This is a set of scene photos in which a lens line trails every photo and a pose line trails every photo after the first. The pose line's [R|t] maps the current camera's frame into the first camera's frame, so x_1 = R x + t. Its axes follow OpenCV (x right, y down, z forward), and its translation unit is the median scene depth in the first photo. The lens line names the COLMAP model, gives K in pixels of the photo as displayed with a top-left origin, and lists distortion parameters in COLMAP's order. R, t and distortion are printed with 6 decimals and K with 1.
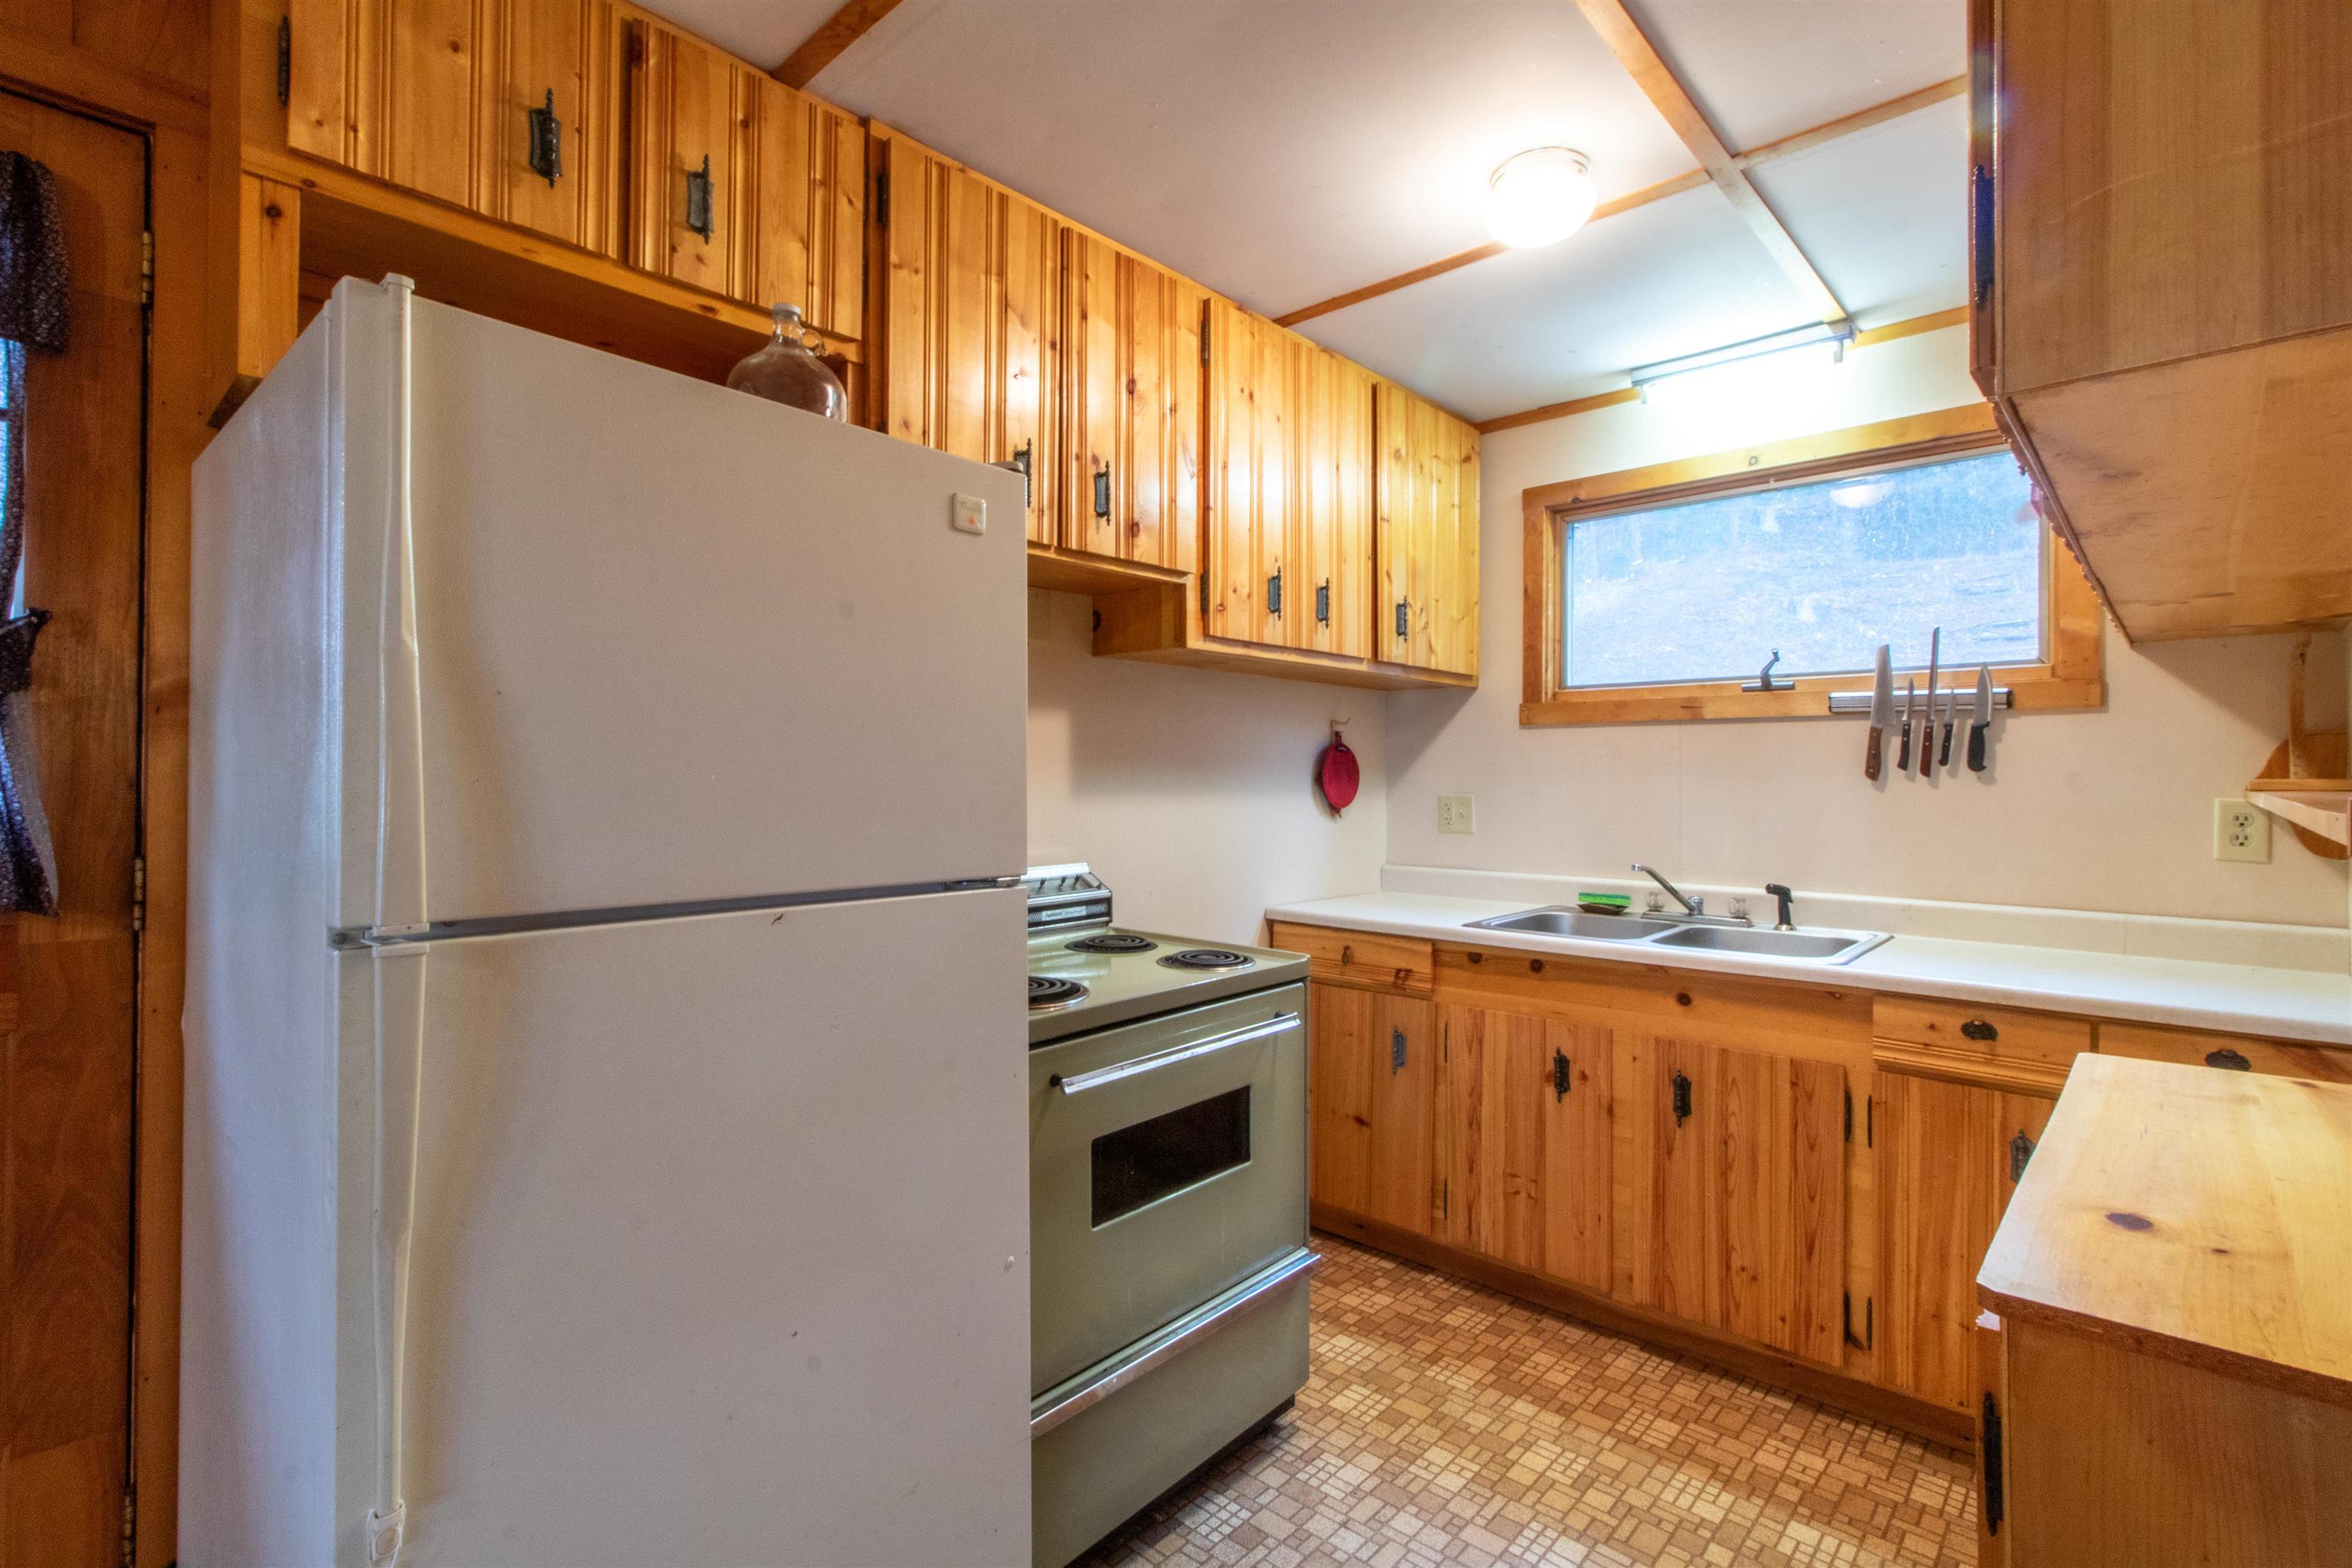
lens RADIAL K [[1089.1, 0, 1173.5], [0, 1089.1, 768.4], [0, 0, 1]] dist [0.010908, -0.000942]
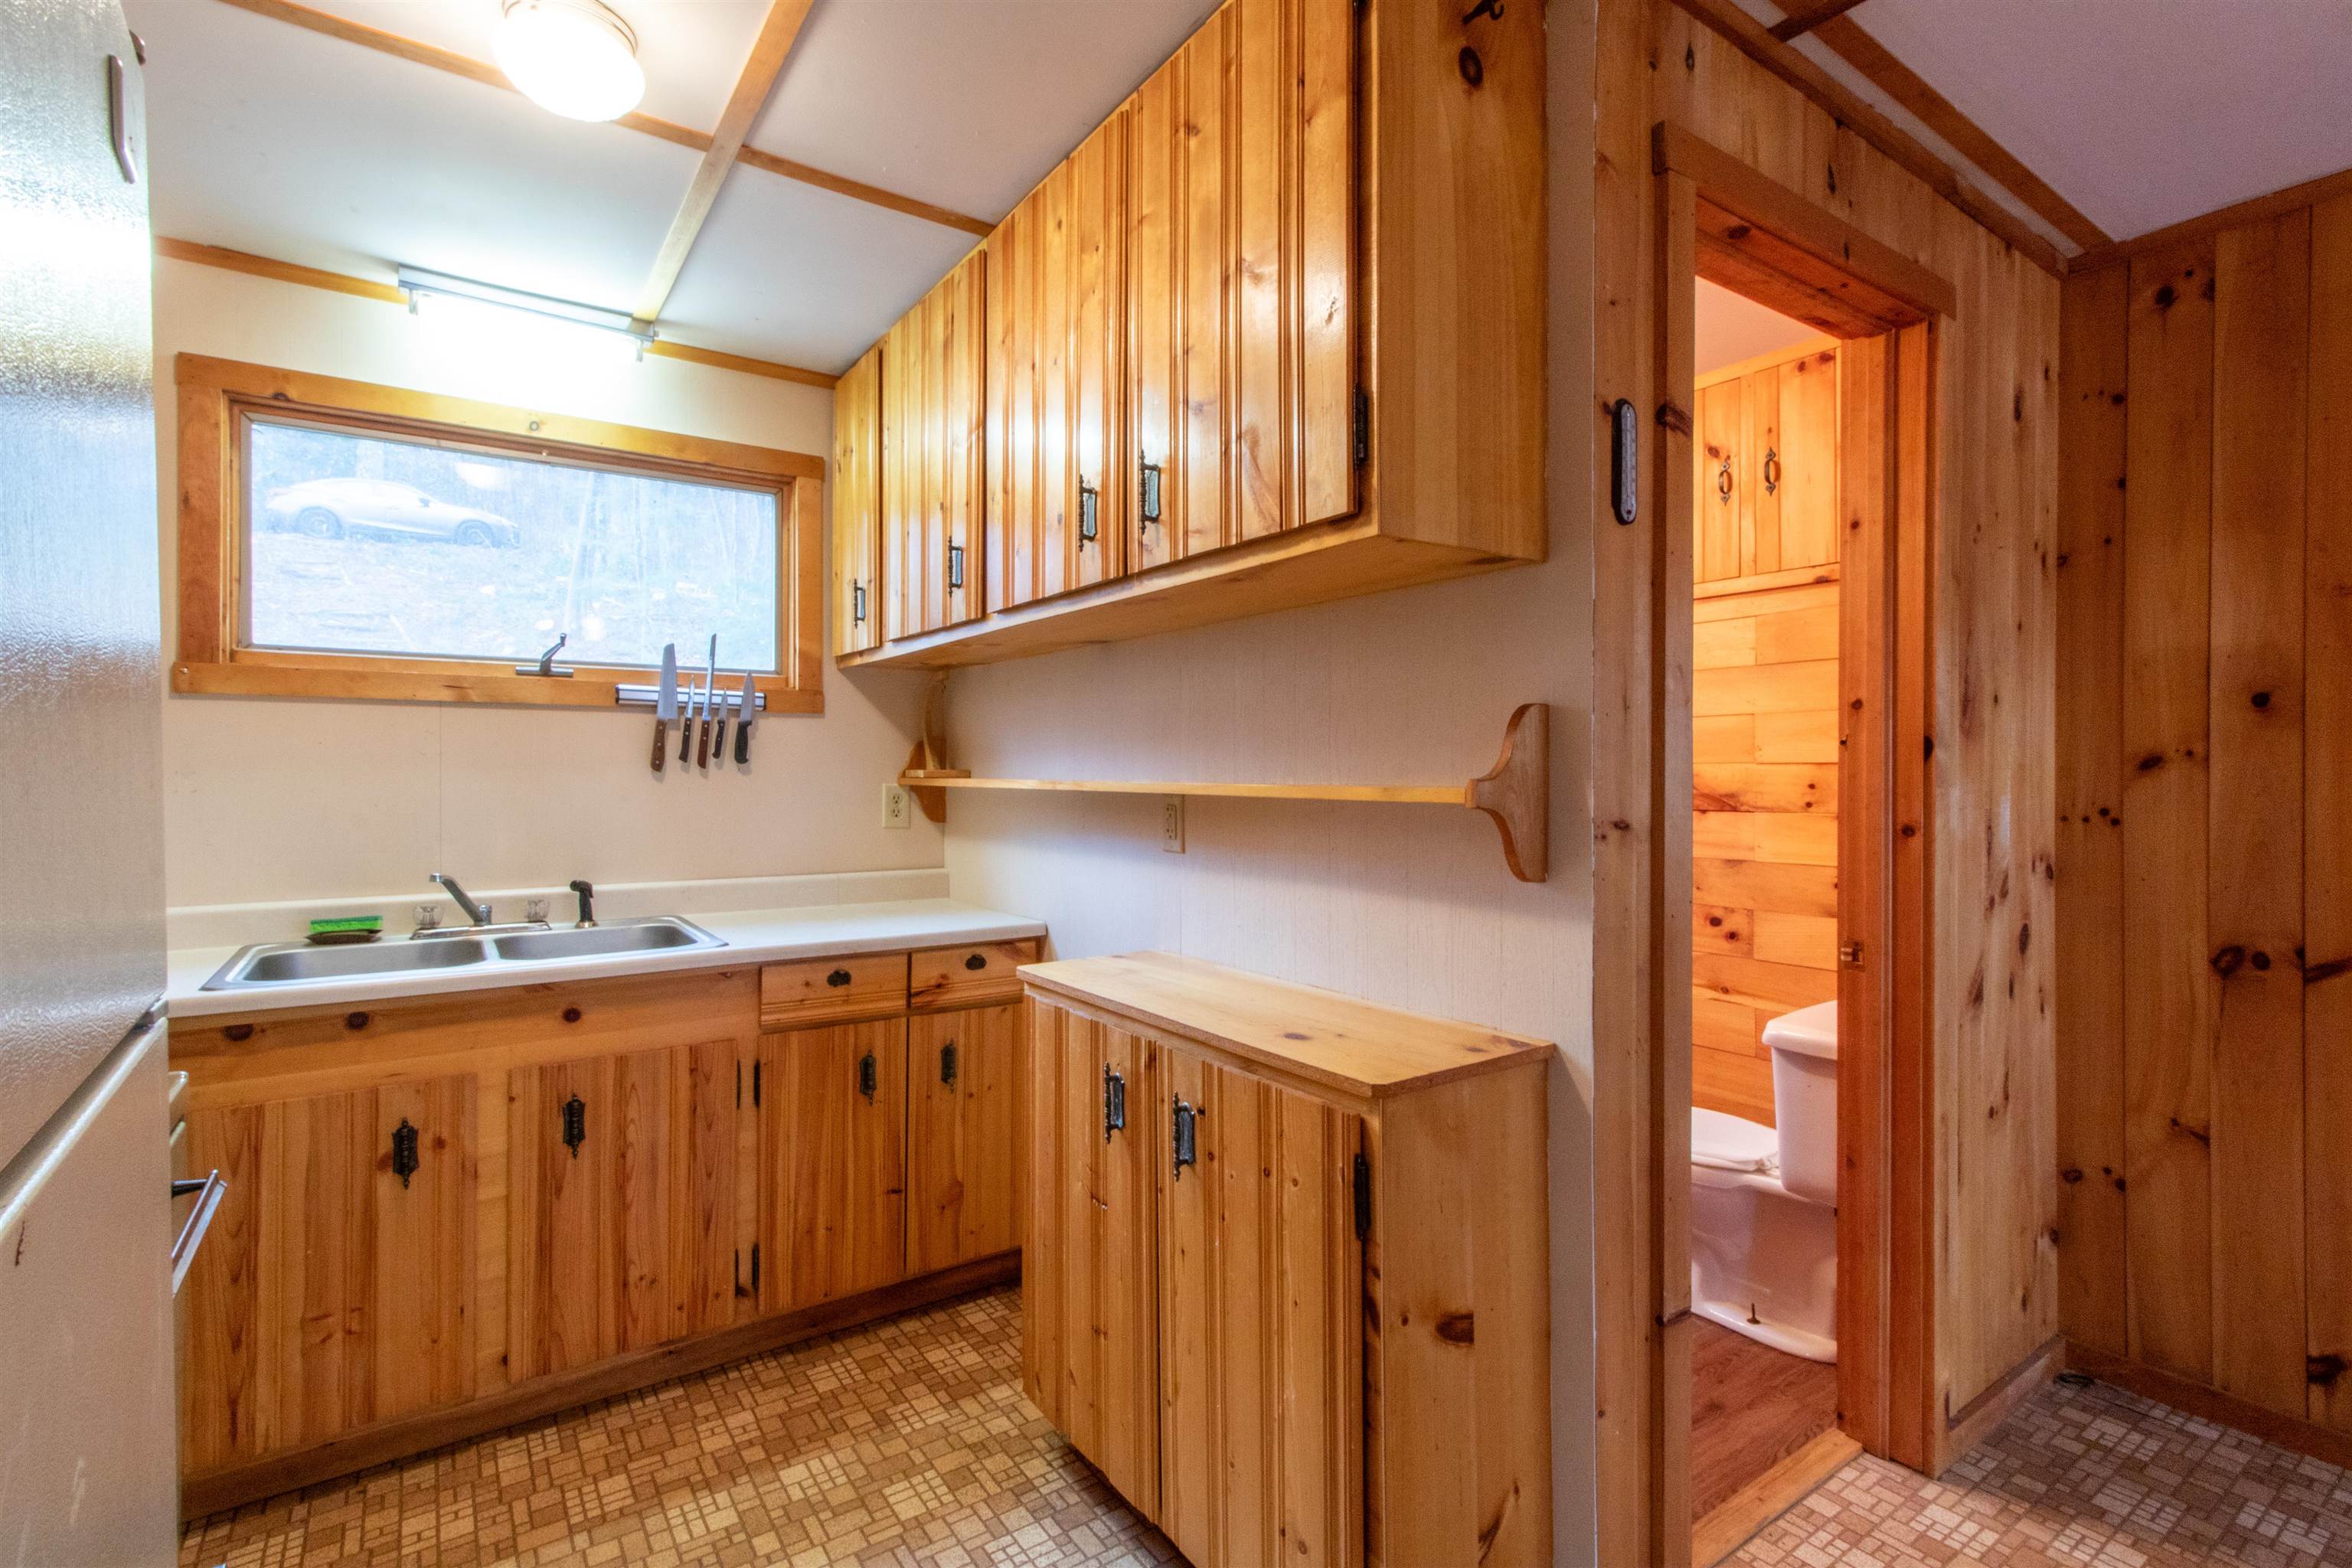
lens RADIAL K [[1089.1, 0, 1173.5], [0, 1089.1, 768.4], [0, 0, 1]] dist [0.010908, -0.000942]
pose [[0.223607, 0.000744, 0.974679, -0.302912], [-0.009236, 0.999956, 0.001355, 0.002118], [-0.974636, -0.009306, 0.223604, 0.318719]]
